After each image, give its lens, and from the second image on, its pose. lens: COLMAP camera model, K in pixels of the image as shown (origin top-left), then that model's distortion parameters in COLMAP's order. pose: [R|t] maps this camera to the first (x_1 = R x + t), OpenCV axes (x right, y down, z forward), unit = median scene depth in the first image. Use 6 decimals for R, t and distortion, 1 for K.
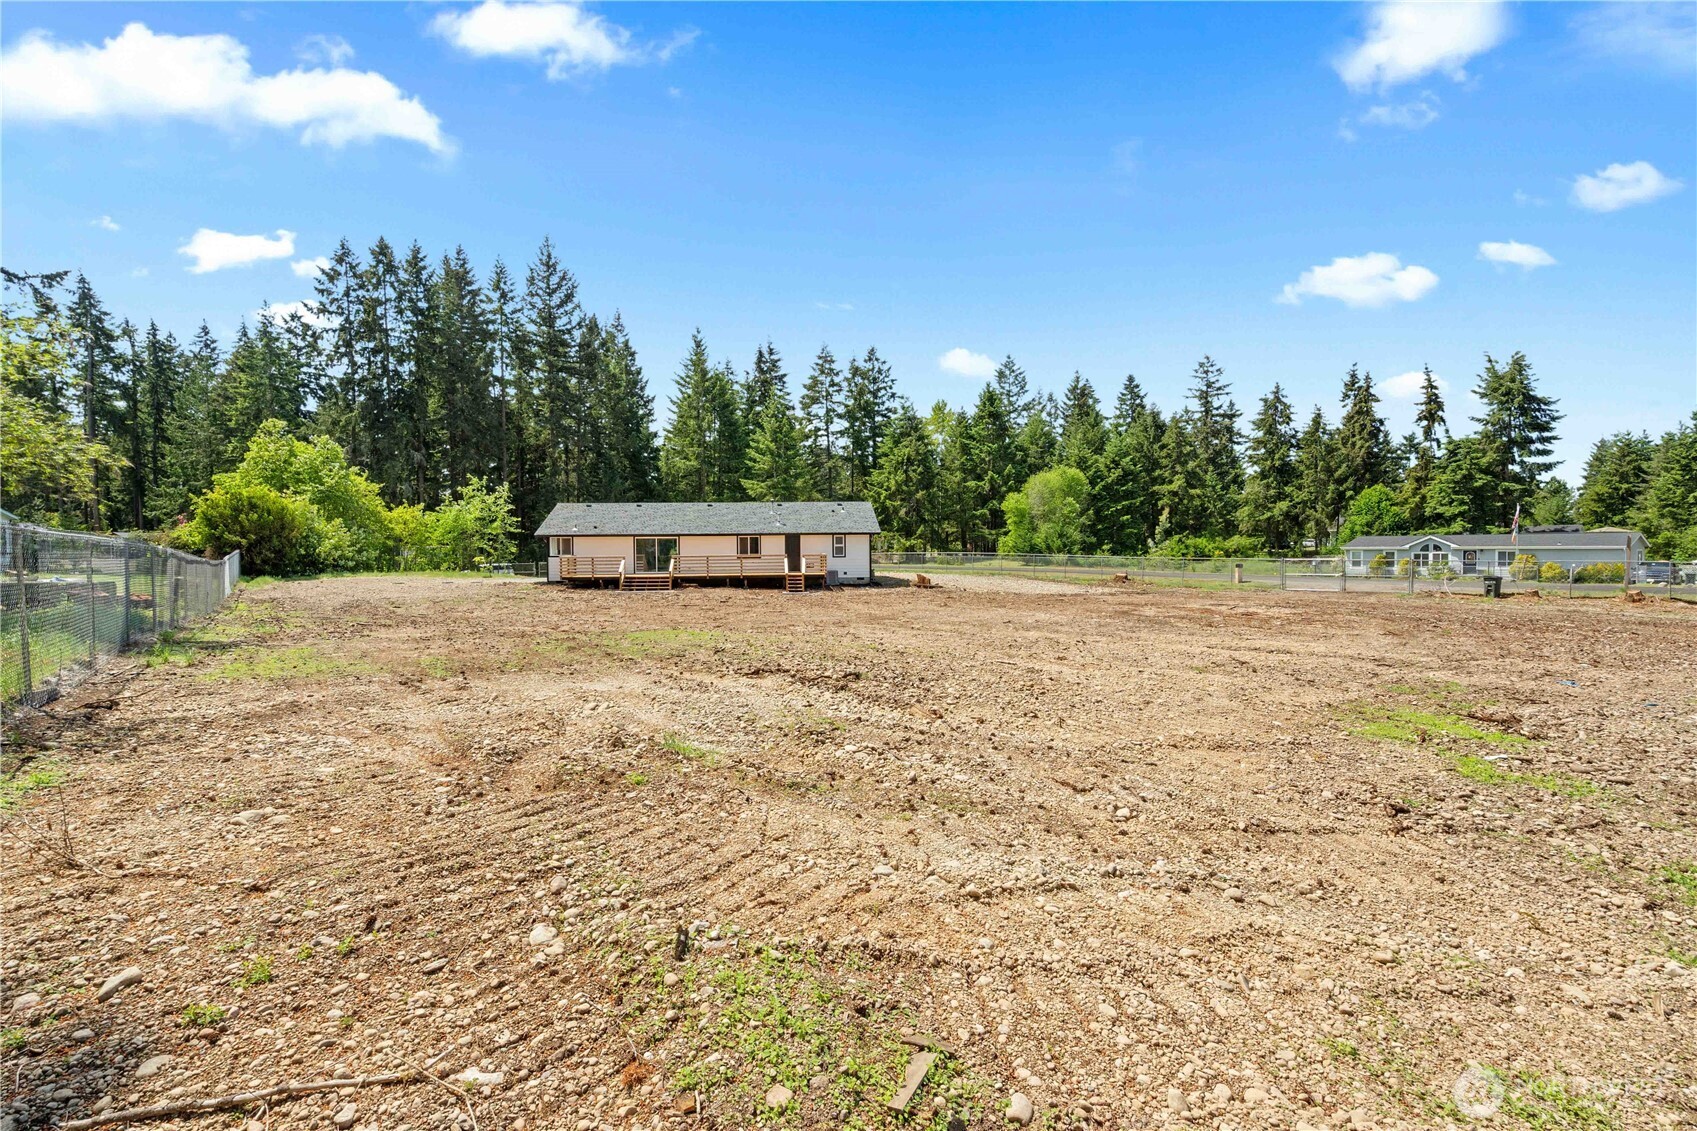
lens RADIAL K [[778.8, 0, 855.0], [0, 778.8, 565.6], [0, 0, 1]] dist [0.012262, -0.000652]
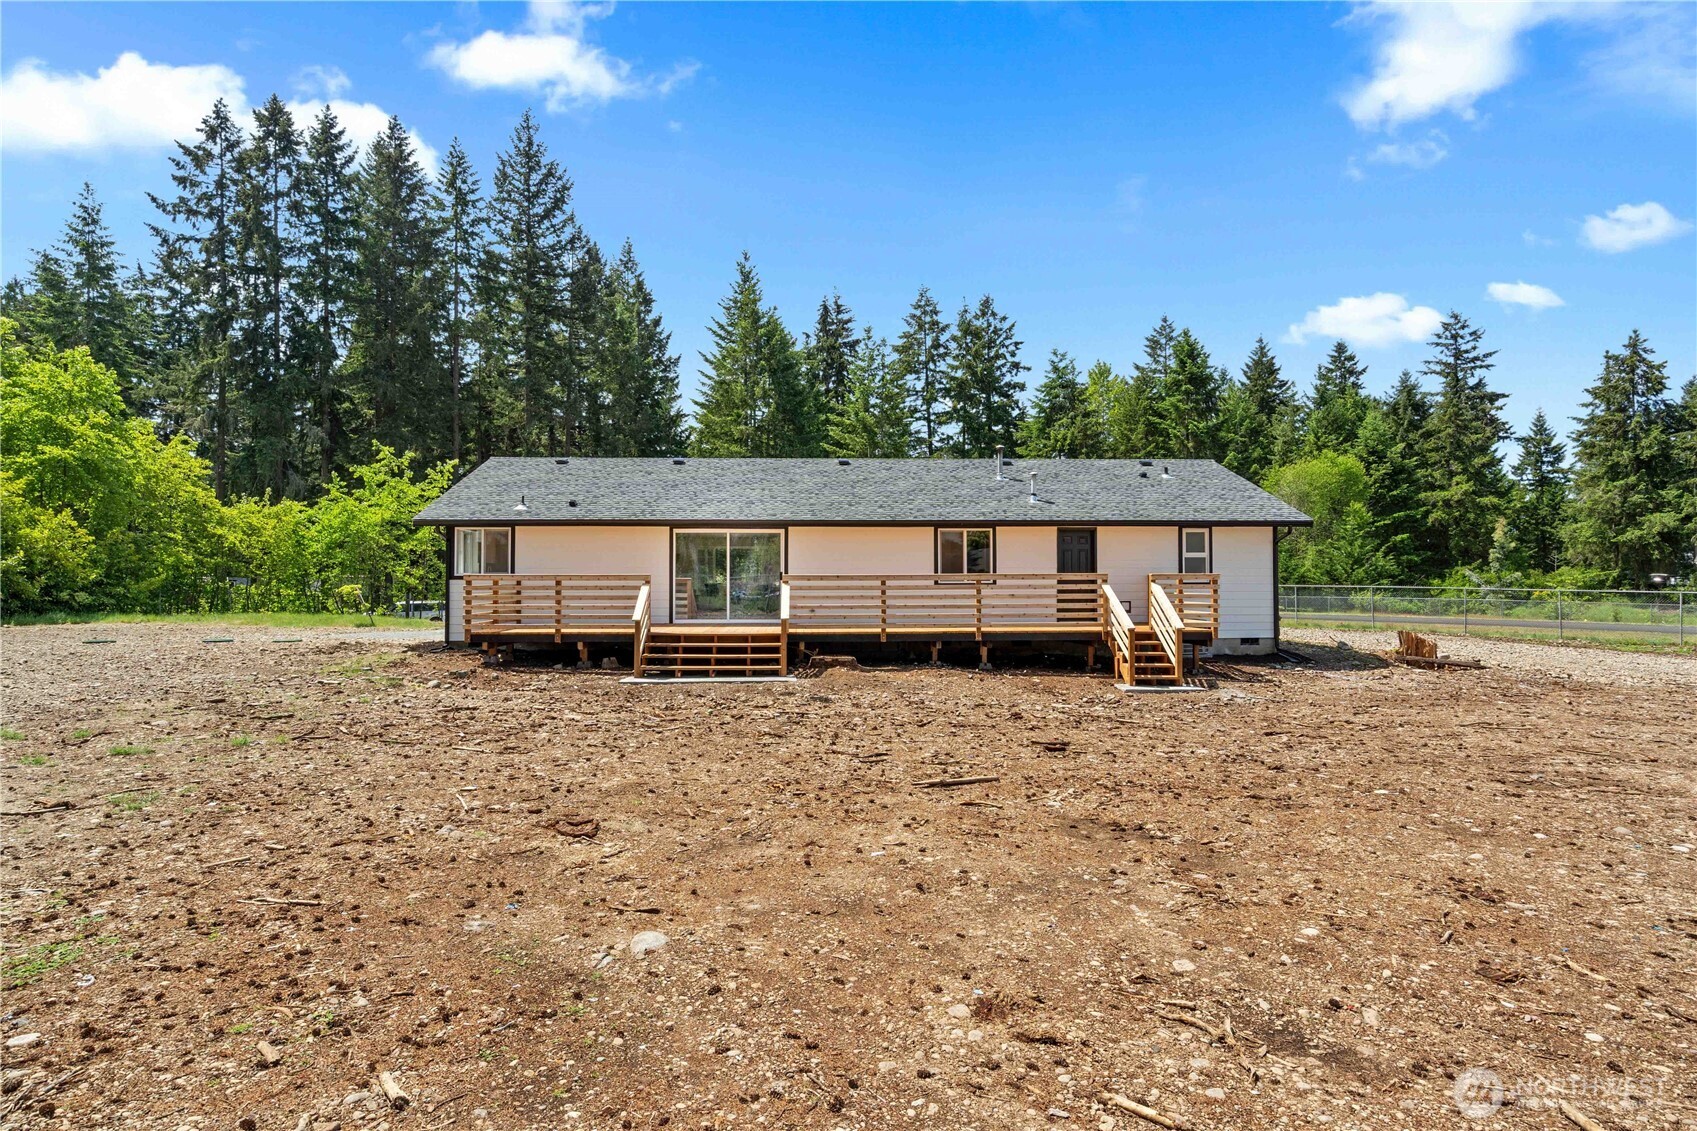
lens RADIAL K [[891.4, 0, 828.8], [0, 891.4, 566.8], [0, 0, 1]] dist [-0.000111, -0.000088]
pose [[0.997846, 0.002323, -0.065552, -0.086924], [-0.005657, 0.998696, -0.050735, 0.002045], [0.065349, 0.050996, 0.996559, 0.278902]]
